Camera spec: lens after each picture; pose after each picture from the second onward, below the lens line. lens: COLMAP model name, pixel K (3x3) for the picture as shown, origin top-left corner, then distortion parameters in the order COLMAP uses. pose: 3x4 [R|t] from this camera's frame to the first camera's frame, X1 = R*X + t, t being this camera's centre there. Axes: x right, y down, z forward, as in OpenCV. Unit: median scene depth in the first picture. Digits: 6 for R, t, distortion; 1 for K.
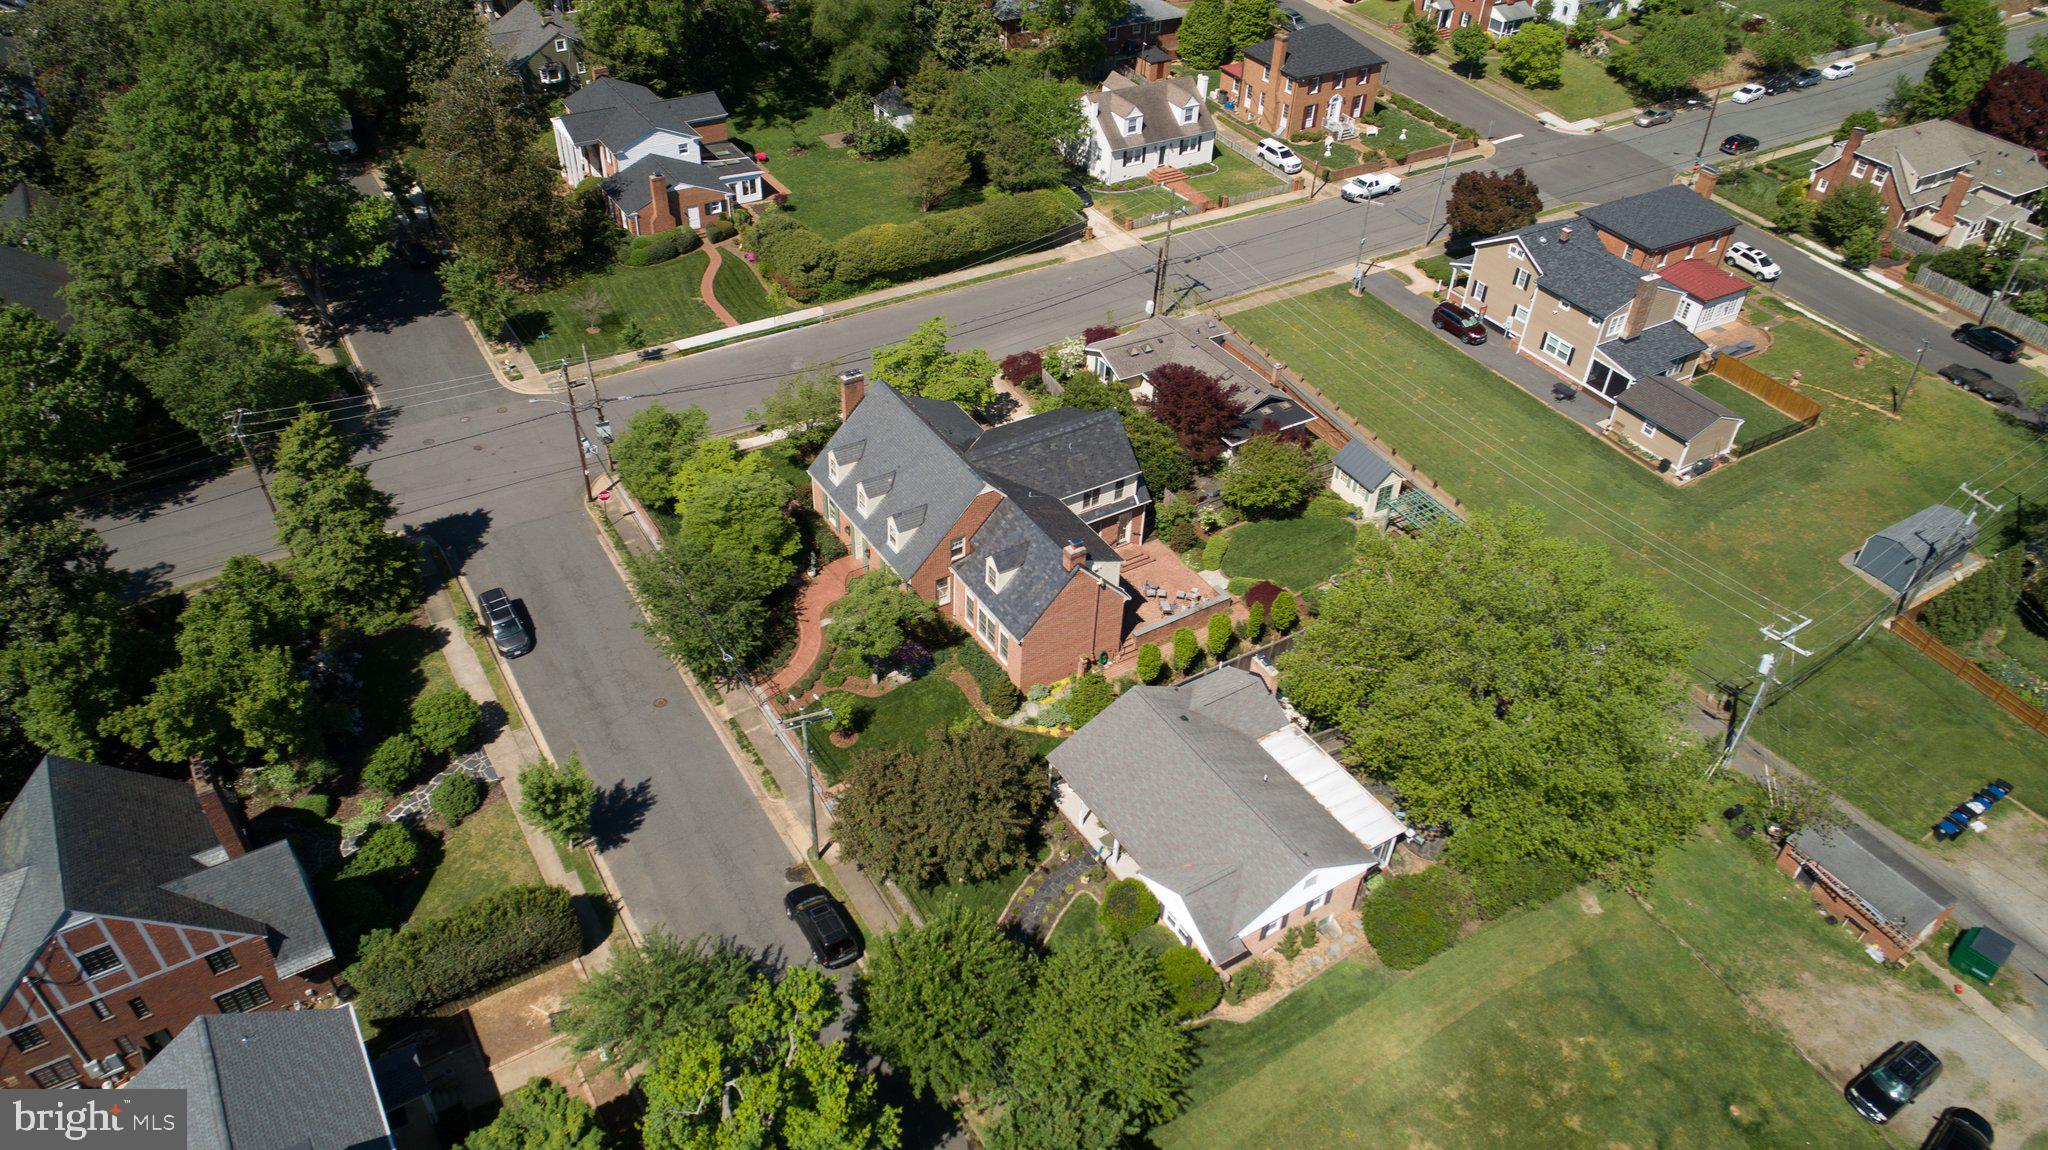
lens RADIAL K [[1384.3, 0, 1020.7], [0, 1384.3, 572.2], [0, 0, 1]] dist [-0.015522, 0.013090]
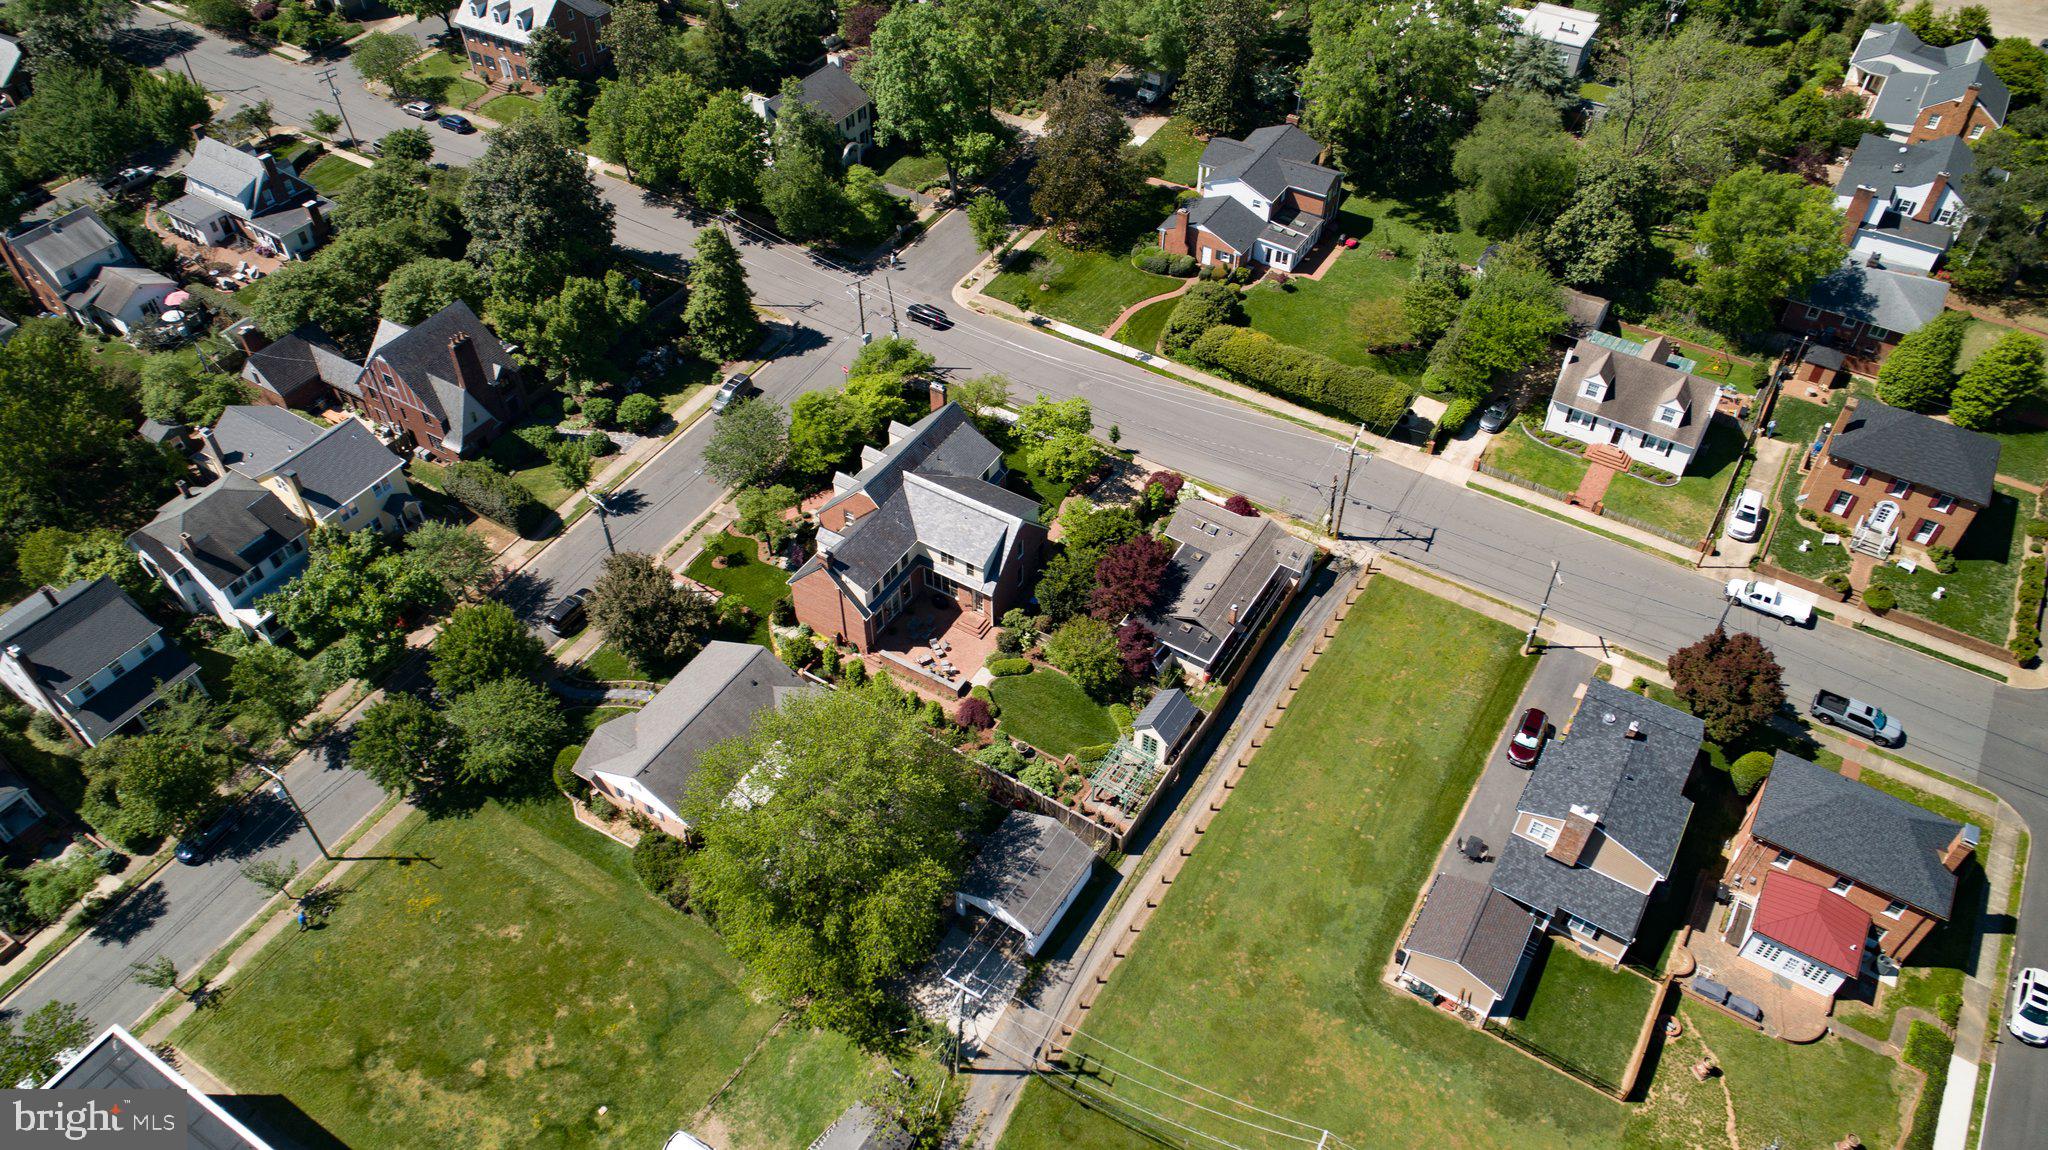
lens RADIAL K [[1384.3, 0, 1020.7], [0, 1384.3, 572.2], [0, 0, 1]] dist [-0.015522, 0.013090]
pose [[0.443843, 0.602147, -0.663644, 0.797388], [-0.550047, 0.767722, 0.328711, -0.426749], [0.707427, 0.219139, 0.671957, 0.165219]]
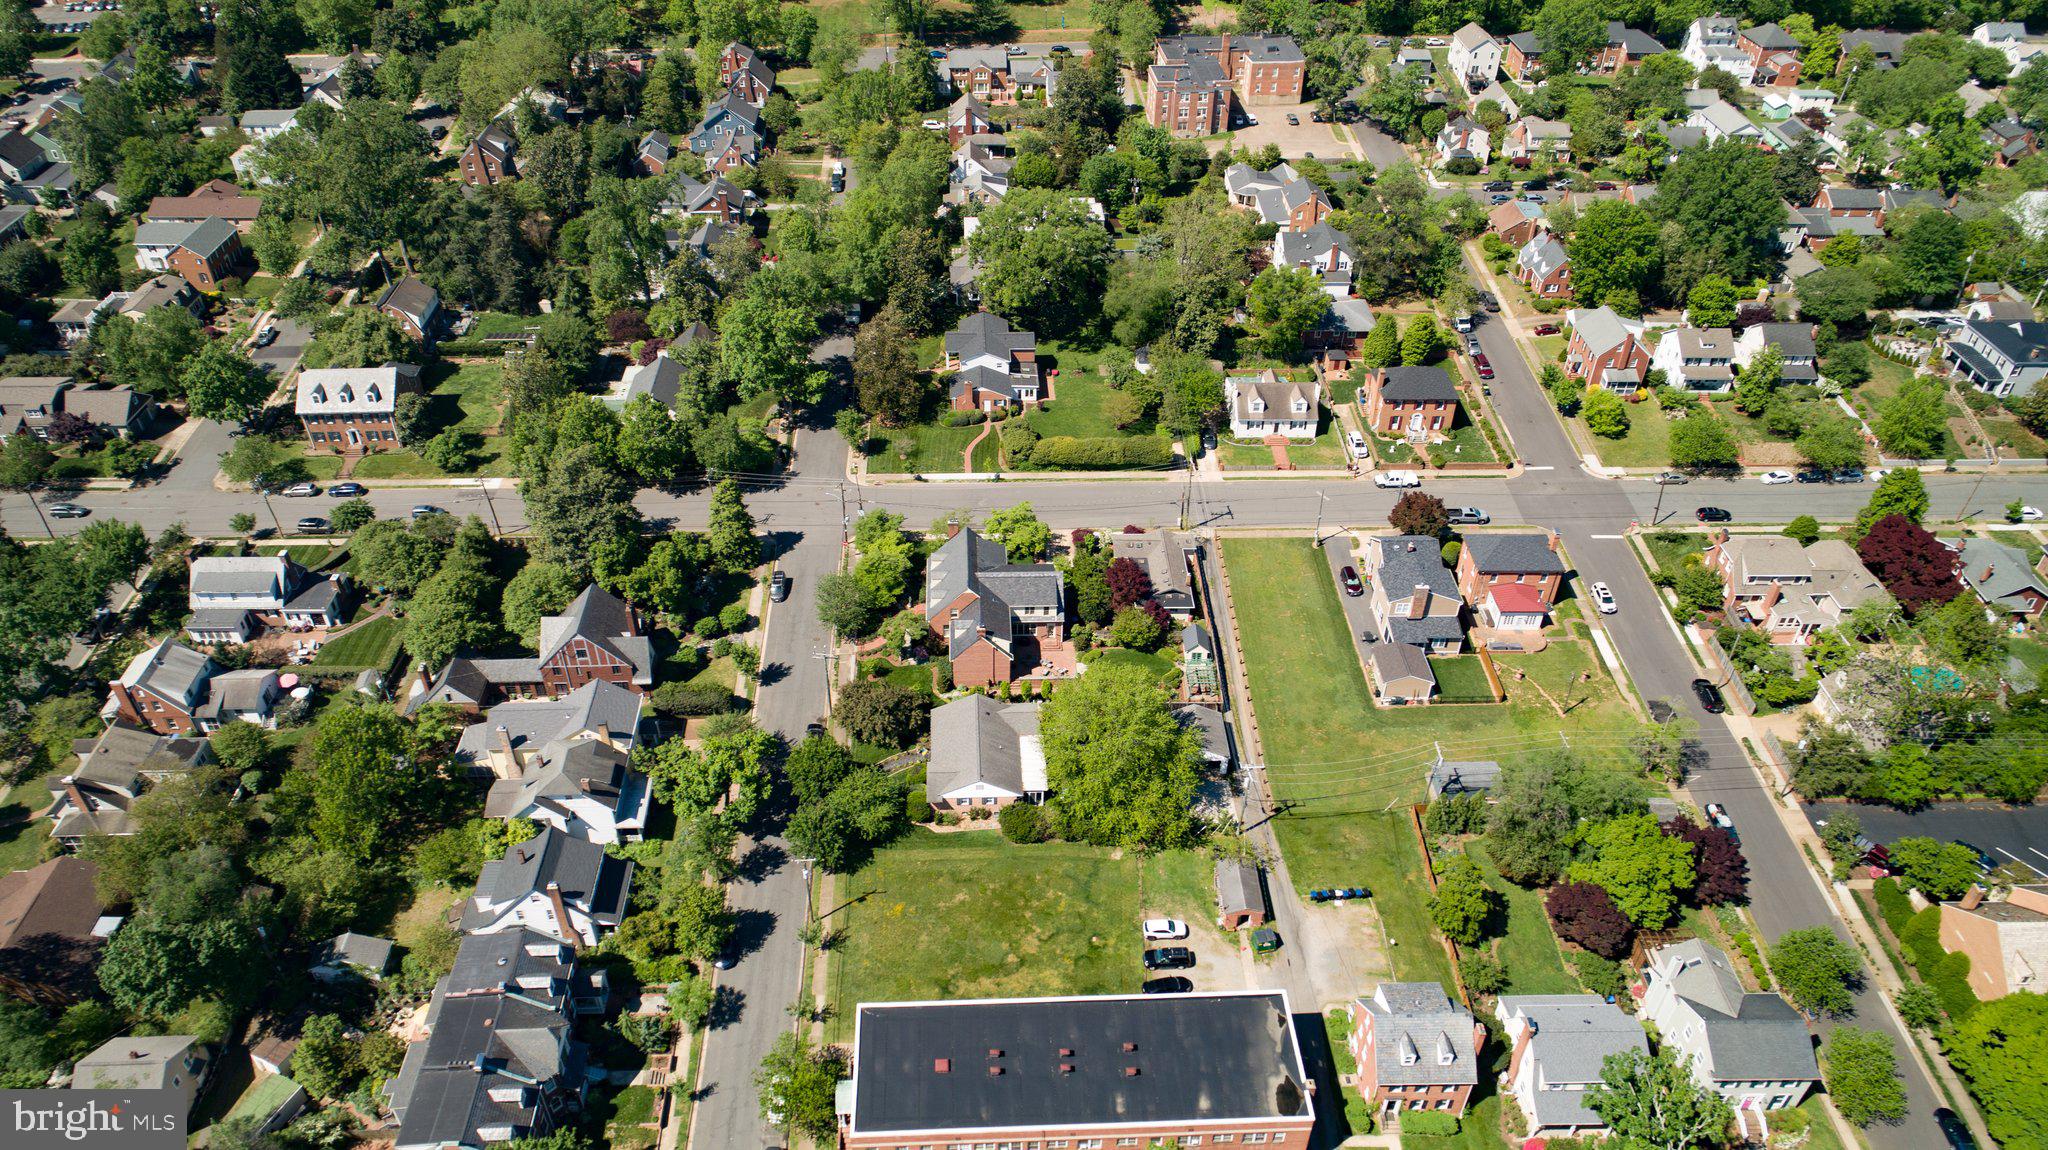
lens RADIAL K [[1384.3, 0, 1020.7], [0, 1384.3, 572.2], [0, 0, 1]] dist [-0.015522, 0.013090]
pose [[0.868225, 0.282135, -0.408148, 0.736528], [-0.294242, 0.955115, 0.034308, -0.148918], [0.399508, 0.090307, 0.912271, -0.757408]]
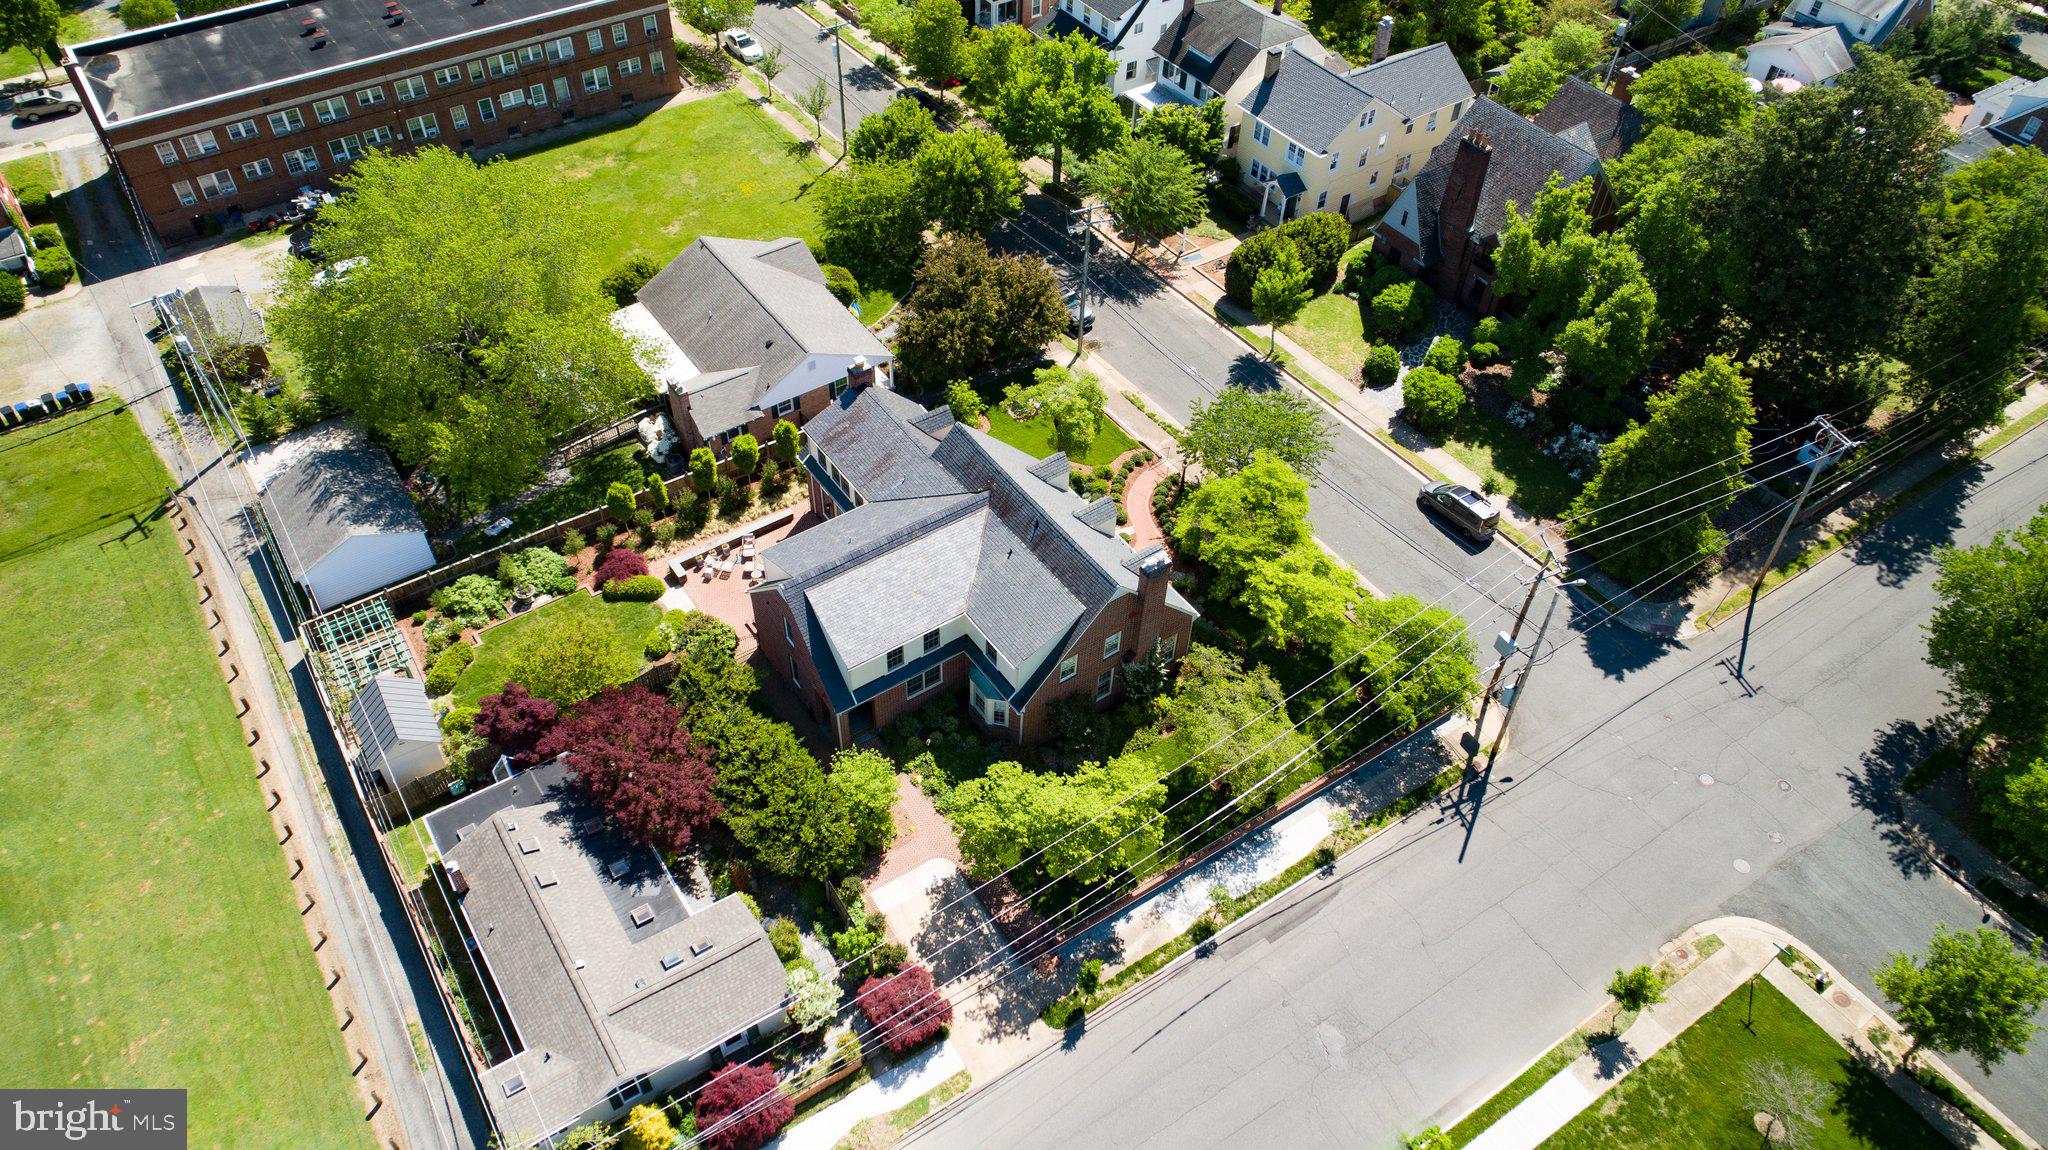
lens RADIAL K [[1384.3, 0, 1020.7], [0, 1384.3, 572.2], [0, 0, 1]] dist [-0.015522, 0.013090]
pose [[-0.996956, -0.008292, -0.077519, 0.001001], [-0.077920, 0.073753, 0.994228, -0.726844], [-0.002527, 0.997242, -0.074175, 0.918184]]
